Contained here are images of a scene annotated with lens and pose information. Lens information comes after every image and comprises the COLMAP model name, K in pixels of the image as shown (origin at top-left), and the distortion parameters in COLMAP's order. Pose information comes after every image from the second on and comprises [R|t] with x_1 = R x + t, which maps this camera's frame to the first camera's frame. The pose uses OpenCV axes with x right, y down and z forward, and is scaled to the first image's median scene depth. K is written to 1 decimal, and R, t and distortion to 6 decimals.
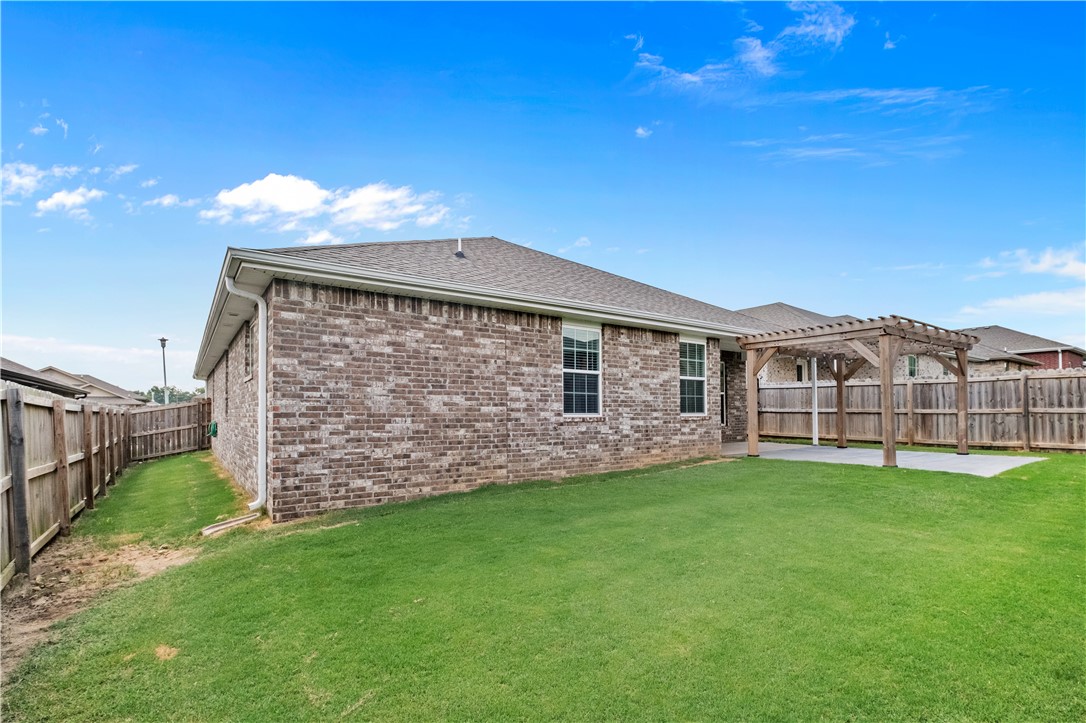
lens RADIAL K [[505.4, 0, 541.3], [0, 505.4, 402.1], [0, 0, 1]] dist [-0.001031, -0.000247]
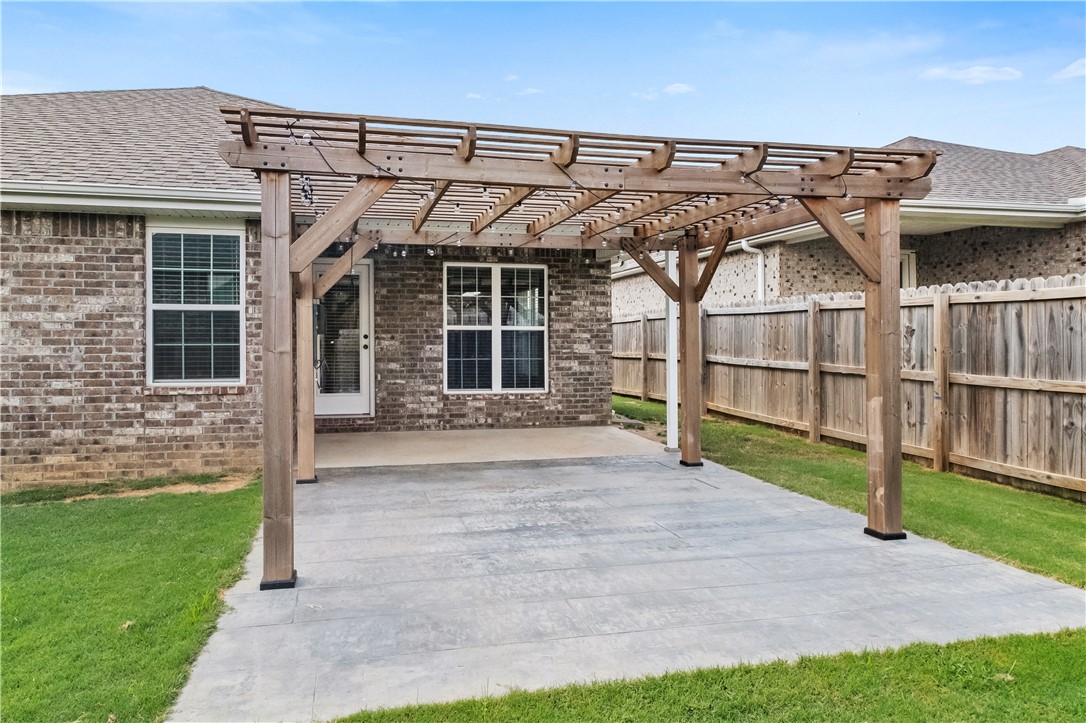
lens RADIAL K [[639.4, 0, 541.8], [0, 639.4, 326.9], [0, 0, 1]] dist [0.000777, 0.000279]
pose [[0.914016, -0.001257, -0.405676, 0.864827], [0.004453, 0.999966, 0.006934, -0.031997], [0.405653, -0.008145, 0.913991, 0.590508]]
